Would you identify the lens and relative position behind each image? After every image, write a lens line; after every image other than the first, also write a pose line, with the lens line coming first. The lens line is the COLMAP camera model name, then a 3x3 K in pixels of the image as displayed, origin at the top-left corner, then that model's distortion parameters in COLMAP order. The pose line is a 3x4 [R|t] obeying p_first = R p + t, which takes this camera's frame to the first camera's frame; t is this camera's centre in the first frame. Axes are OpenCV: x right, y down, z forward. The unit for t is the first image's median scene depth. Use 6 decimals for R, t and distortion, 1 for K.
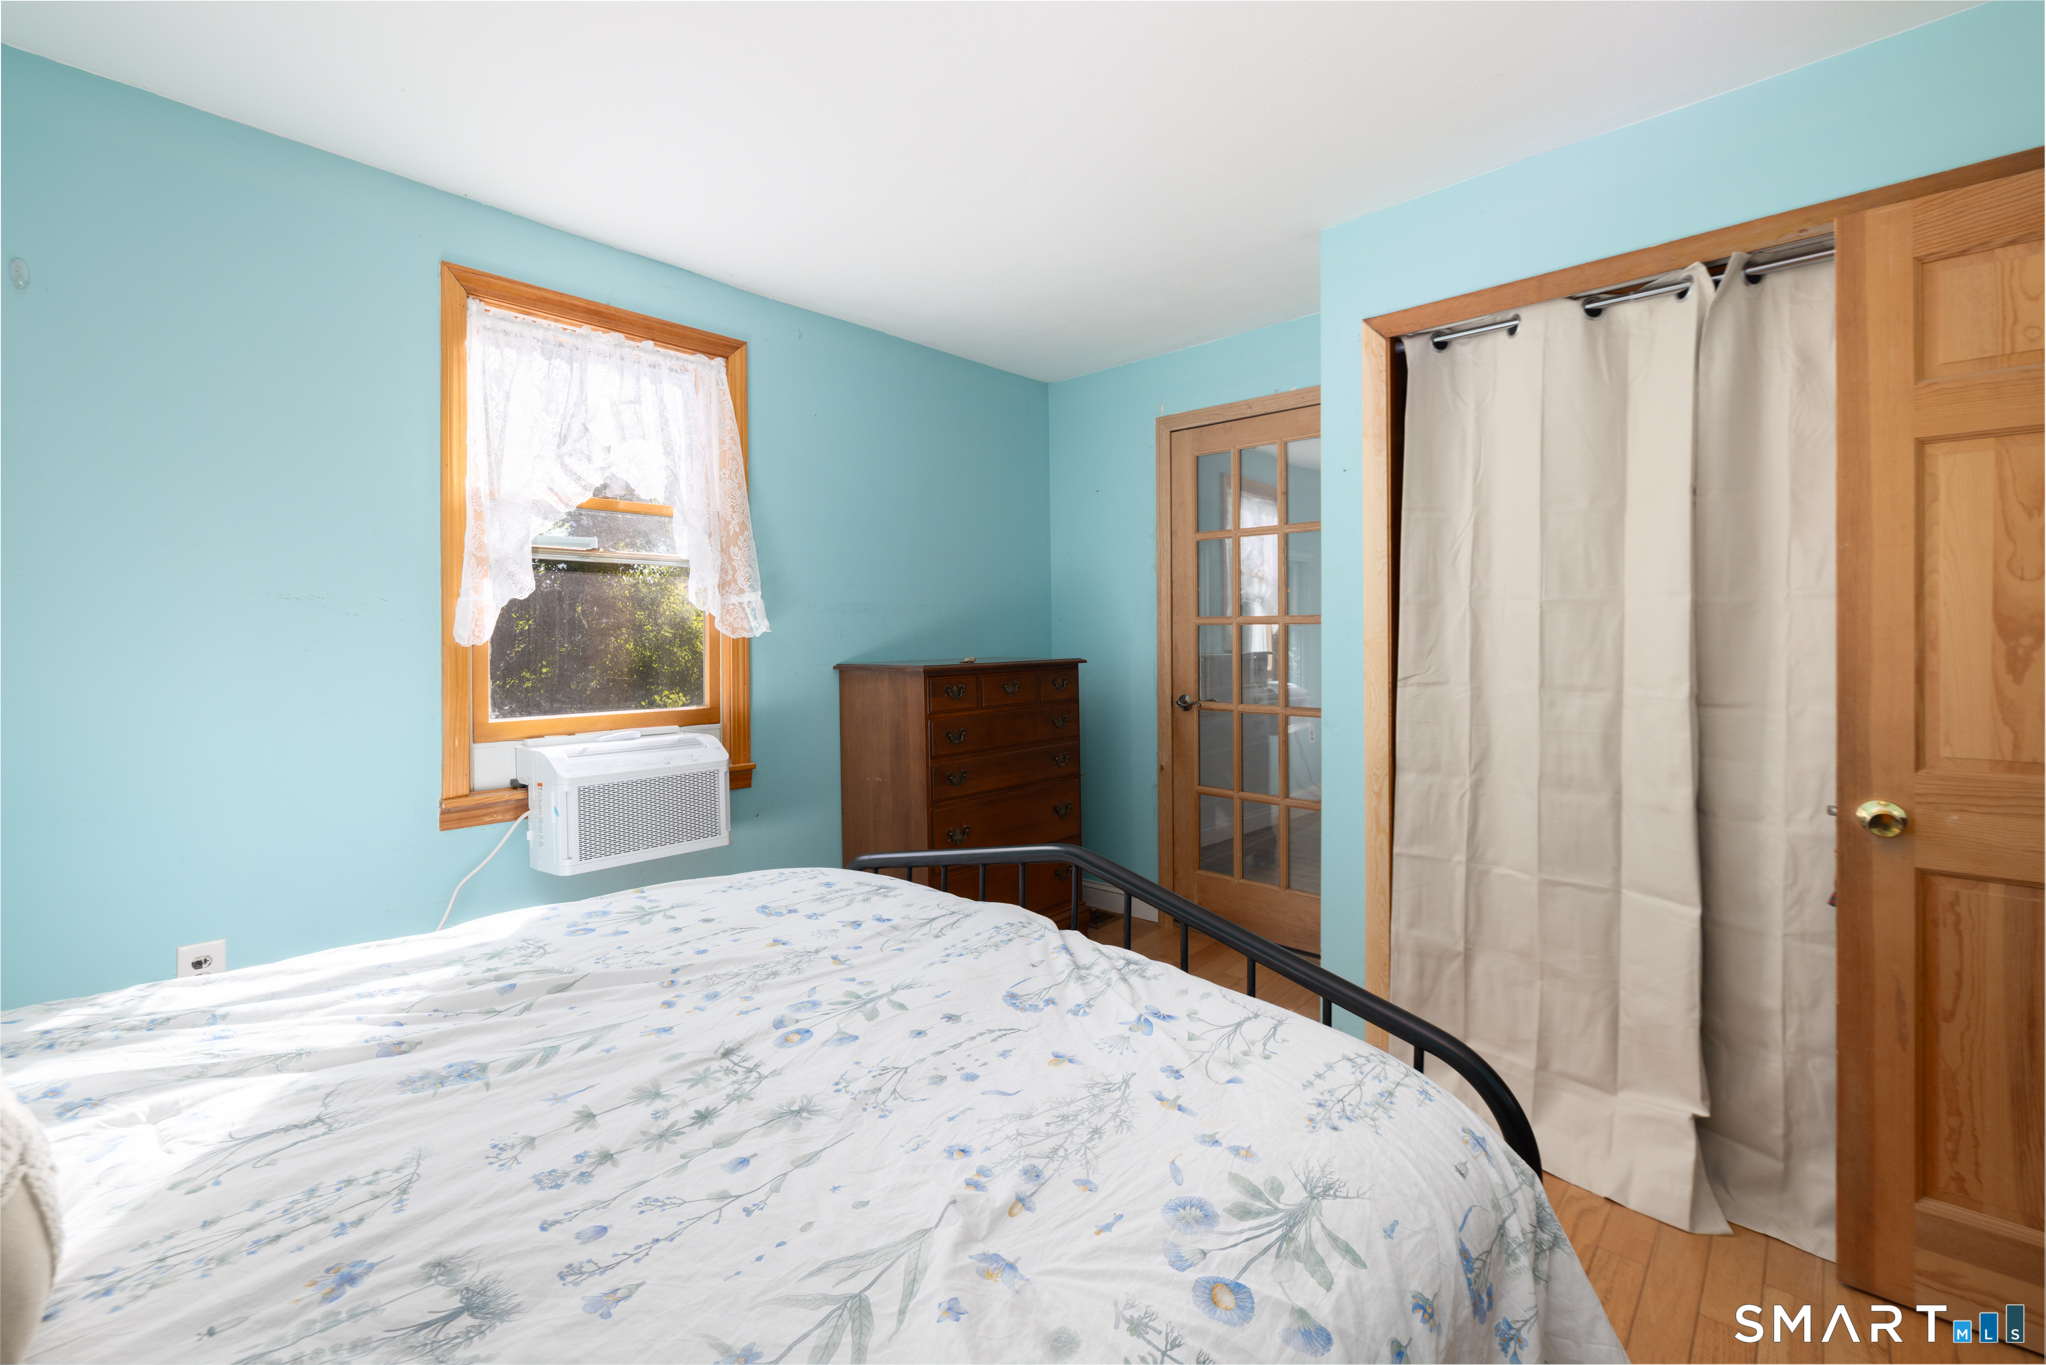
lens RADIAL K [[853.6, 0, 992.5], [0, 853.6, 634.1], [0, 0, 1]] dist [-0.002961, -0.000116]
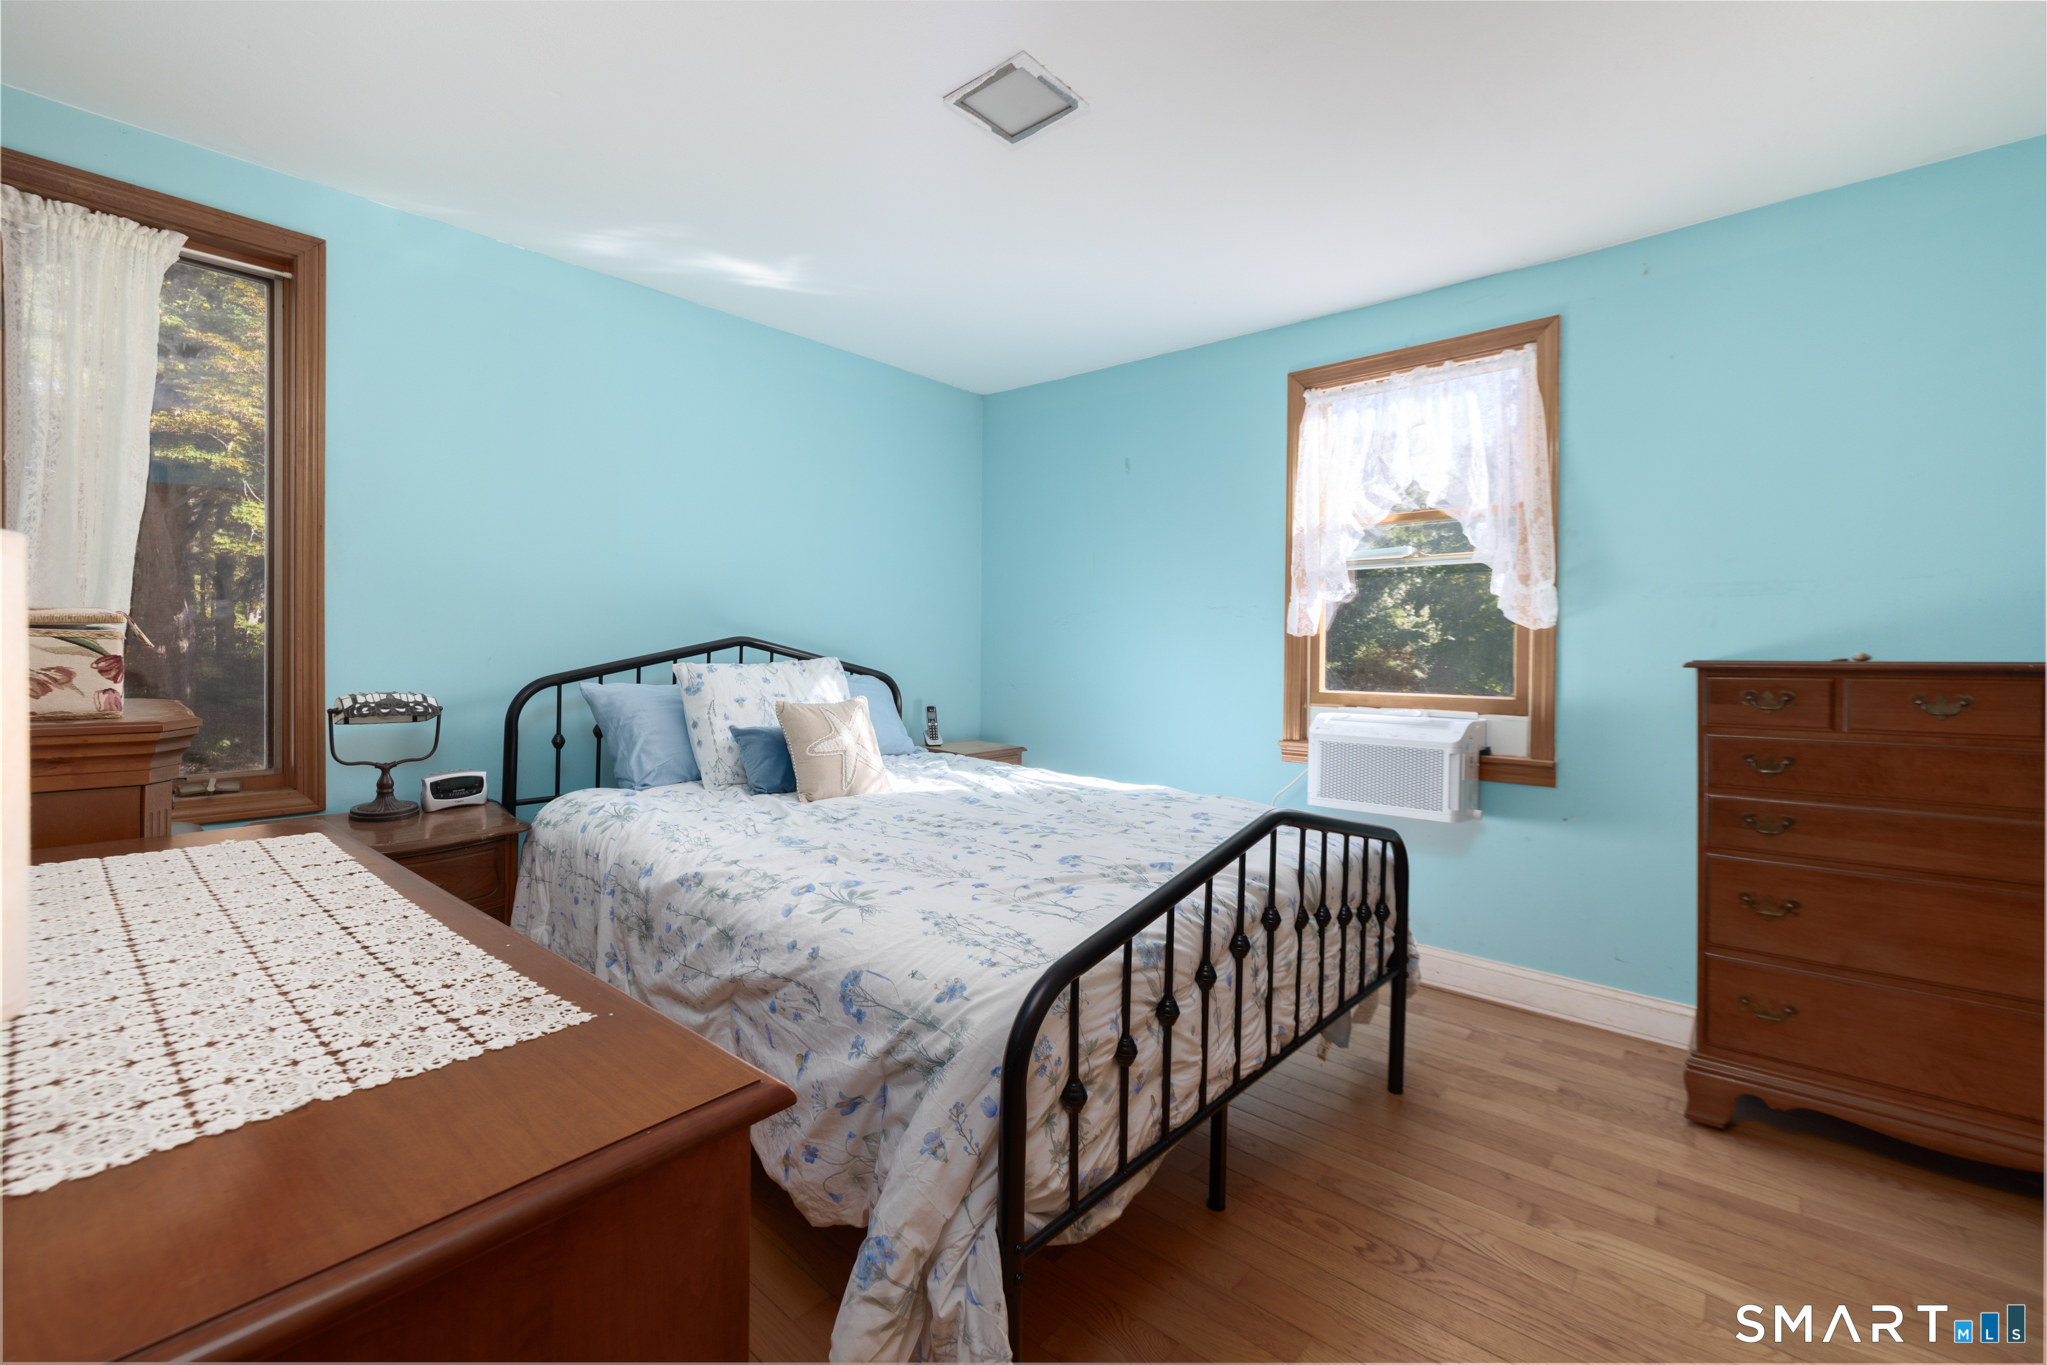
lens RADIAL K [[854.0, 0, 993.0], [0, 854.0, 634.1], [0, 0, 1]] dist [-0.002961, -0.000116]
pose [[0.040886, -0.016080, -0.999034, 0.728908], [-0.010220, 0.999811, -0.016511, 0.036813], [0.999112, 0.010885, 0.040714, 0.397484]]
